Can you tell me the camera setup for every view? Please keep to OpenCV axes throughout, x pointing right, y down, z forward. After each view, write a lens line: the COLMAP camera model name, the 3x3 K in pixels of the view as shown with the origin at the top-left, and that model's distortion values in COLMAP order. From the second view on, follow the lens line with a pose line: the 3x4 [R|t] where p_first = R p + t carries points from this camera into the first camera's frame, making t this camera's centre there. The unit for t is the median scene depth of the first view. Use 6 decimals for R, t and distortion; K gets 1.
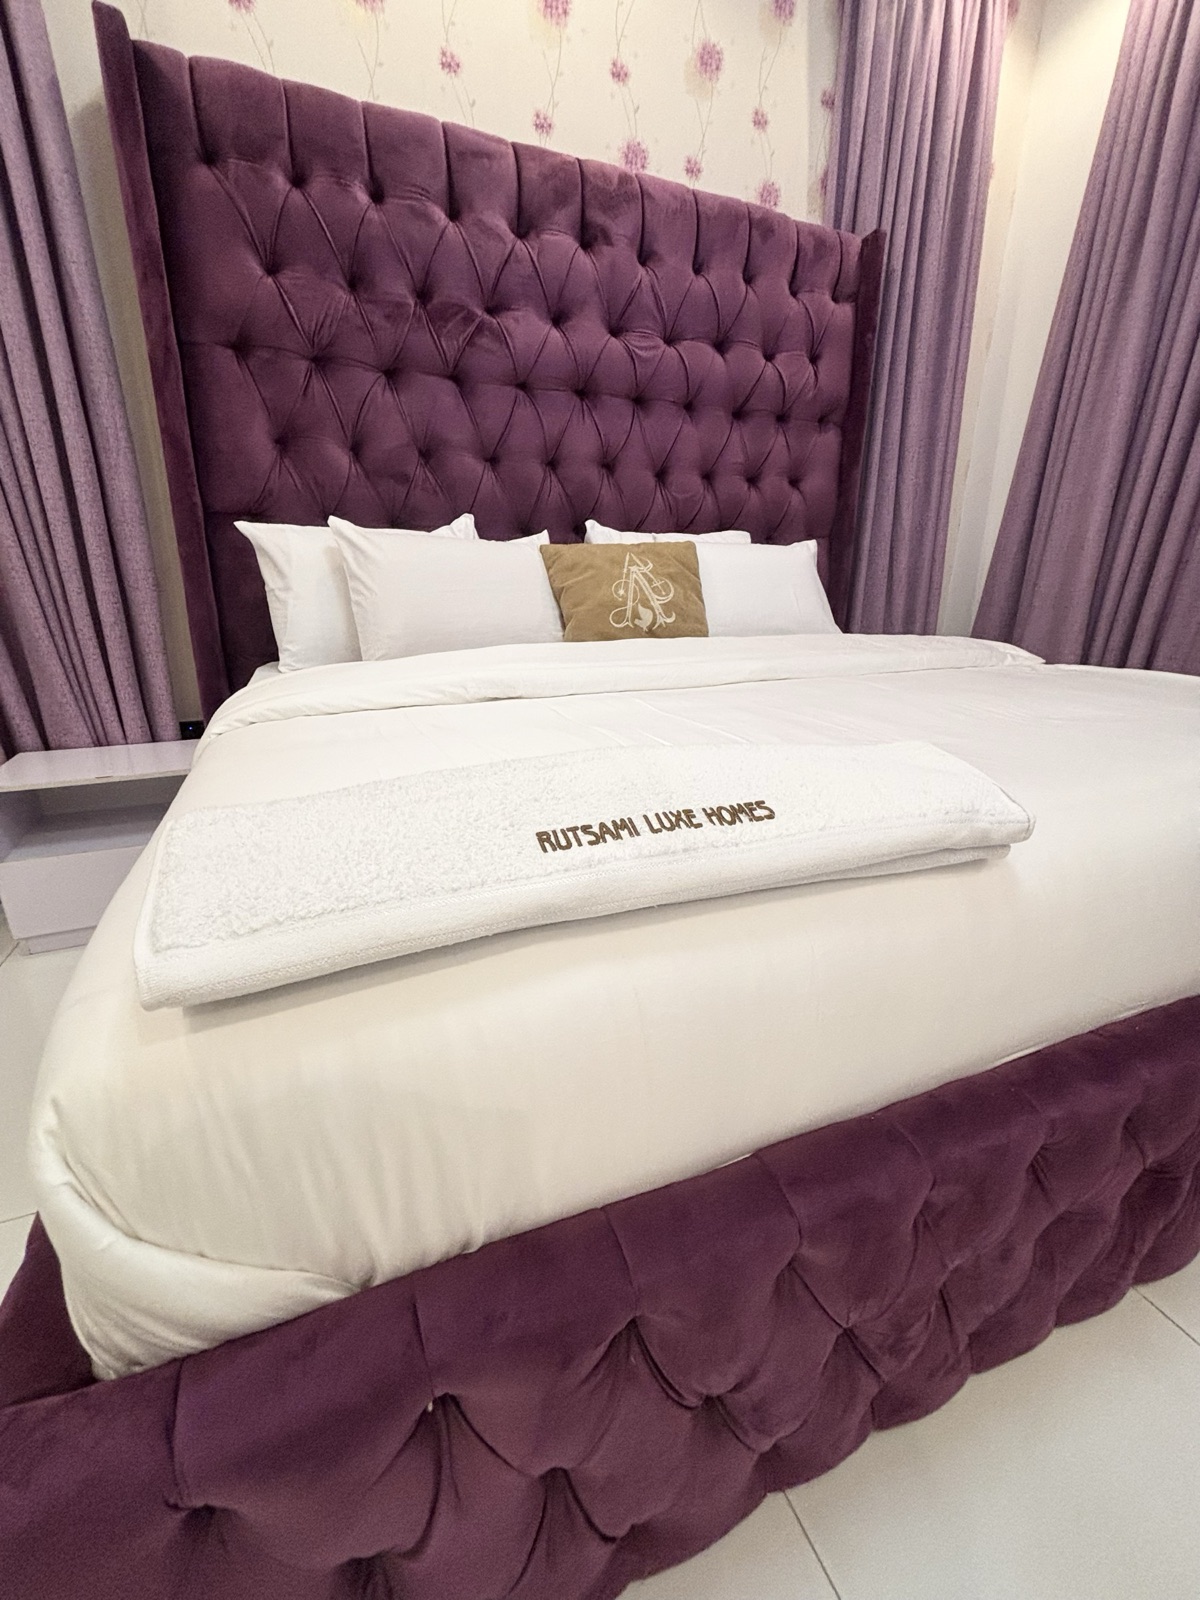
lens RADIAL K [[647.6, 0, 603.4], [0, 647.6, 806.6], [0, 0, 1]] dist [0.001598, 0.000110]
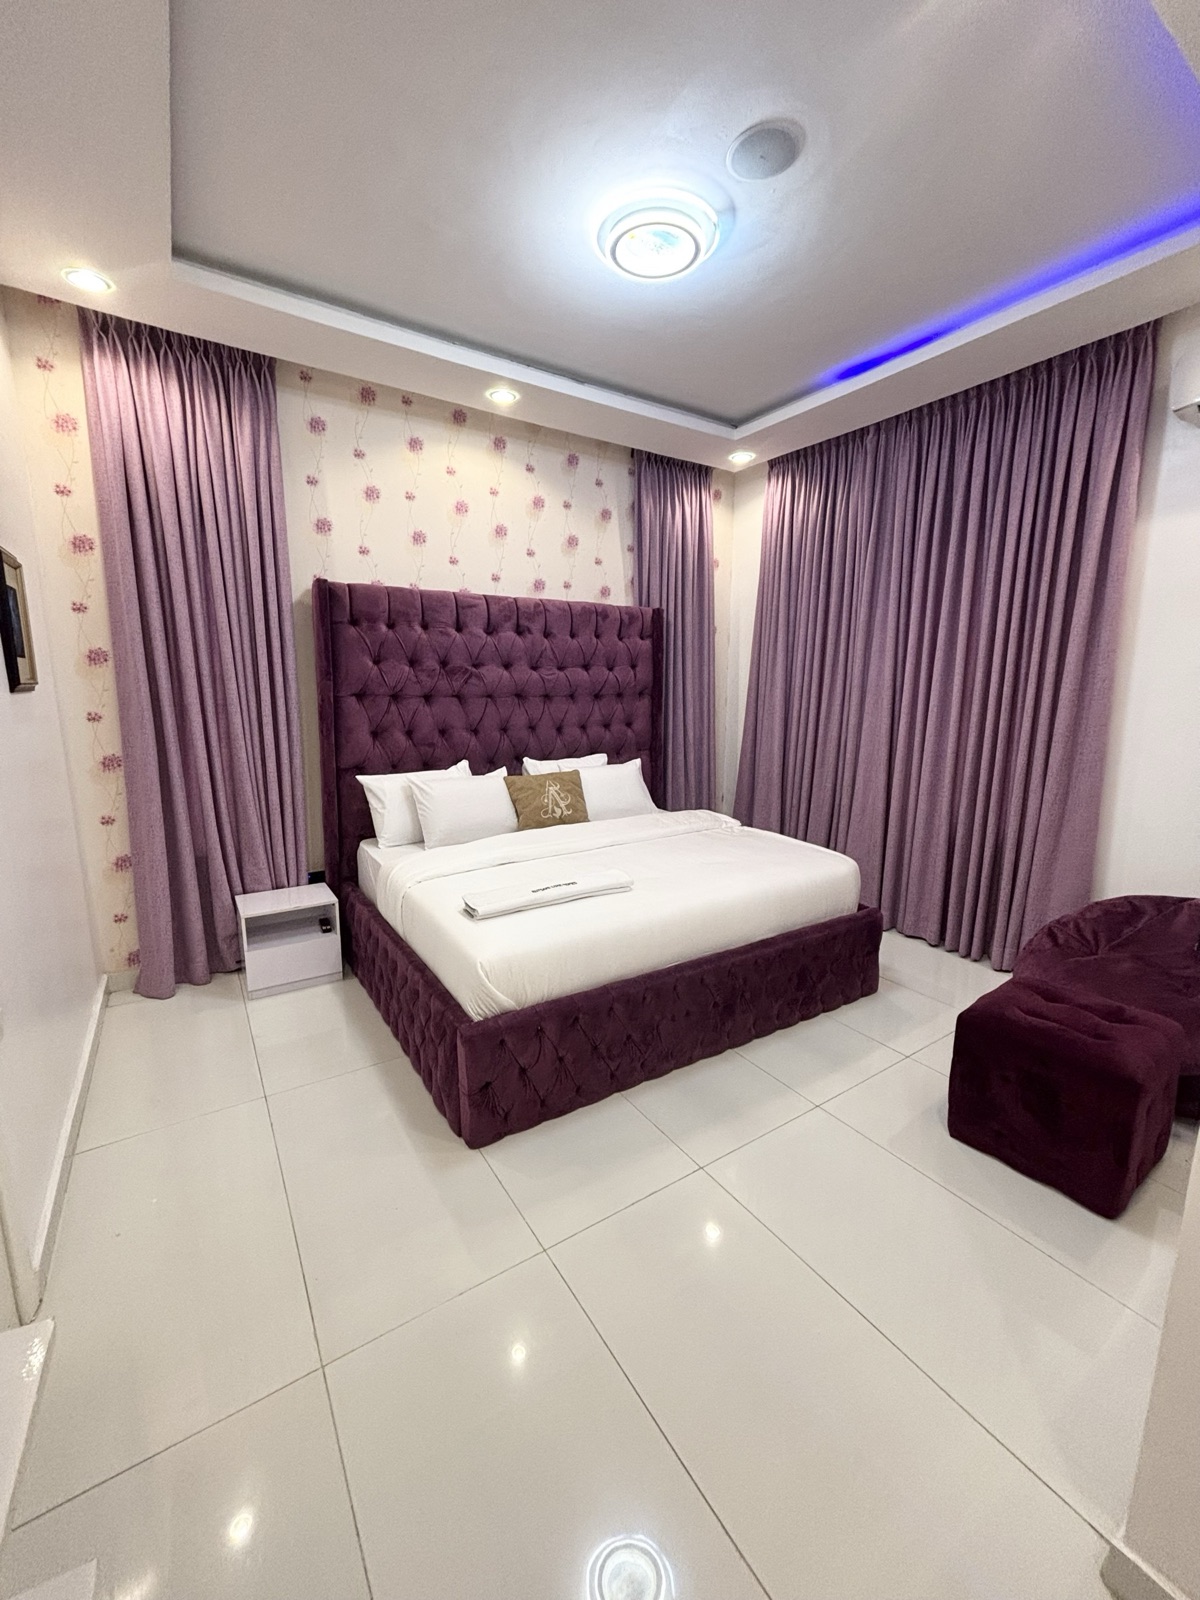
lens RADIAL K [[647.6, 0, 603.4], [0, 647.6, 806.6], [0, 0, 1]] dist [0.001598, 0.000110]
pose [[0.983766, -0.037610, 0.175469, -0.138525], [0.061778, 0.989003, -0.134376, -0.019765], [-0.168485, 0.143035, 0.975271, -0.938928]]
